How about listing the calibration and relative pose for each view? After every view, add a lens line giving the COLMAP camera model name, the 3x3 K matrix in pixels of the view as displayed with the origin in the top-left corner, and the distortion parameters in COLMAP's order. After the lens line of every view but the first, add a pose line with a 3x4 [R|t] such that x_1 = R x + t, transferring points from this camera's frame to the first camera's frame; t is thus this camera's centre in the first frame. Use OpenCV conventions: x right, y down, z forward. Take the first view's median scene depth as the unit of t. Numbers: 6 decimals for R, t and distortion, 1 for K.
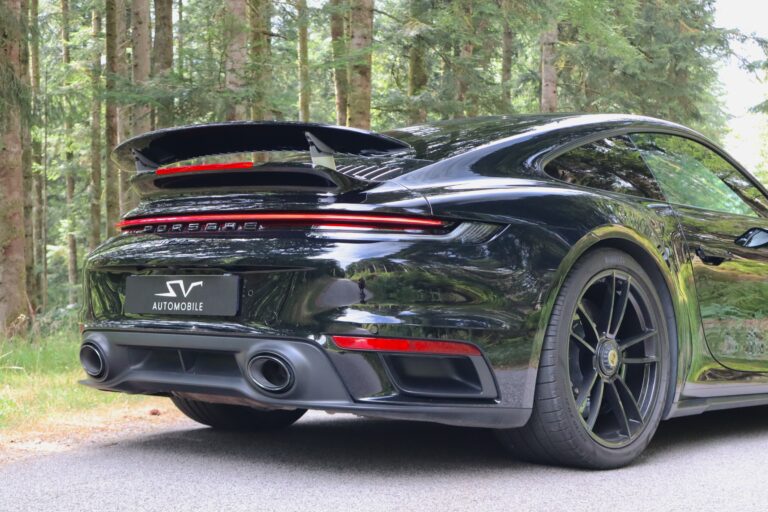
lens RADIAL K [[1399.5, 0, 384.0], [0, 1399.5, 256.0], [0, 0, 1]] dist [0.001561, -0.012881]
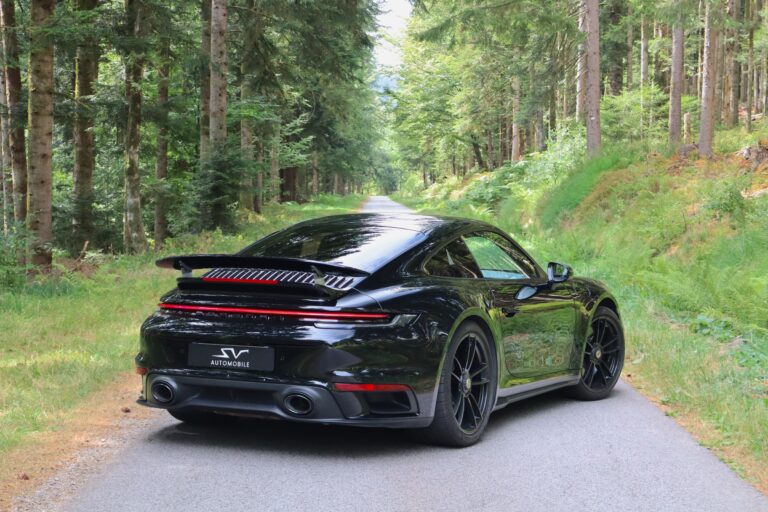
lens RADIAL K [[1582.6, 0, 384.0], [0, 1582.6, 256.0], [0, 0, 1]] dist [0.011935, 0.052652]
pose [[0.967897, -0.010336, 0.251133, -0.454041], [-0.006584, 0.997769, 0.066443, -0.227285], [-0.251259, -0.065963, 0.965670, -0.918486]]
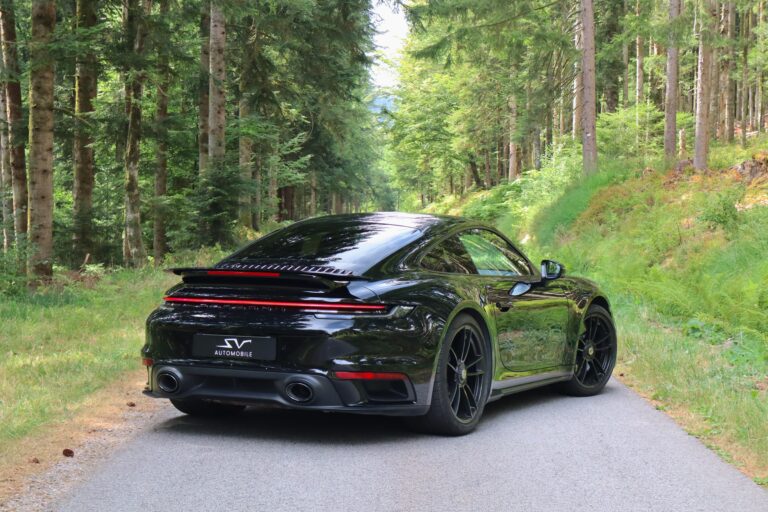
lens RADIAL K [[1582.6, 0, 384.0], [0, 1582.6, 256.0], [0, 0, 1]] dist [0.011935, 0.052652]
pose [[0.967524, -0.008903, 0.252621, -0.471836], [-0.004680, 0.998577, 0.053117, -0.196270], [-0.252735, -0.052575, 0.966106, -0.987189]]
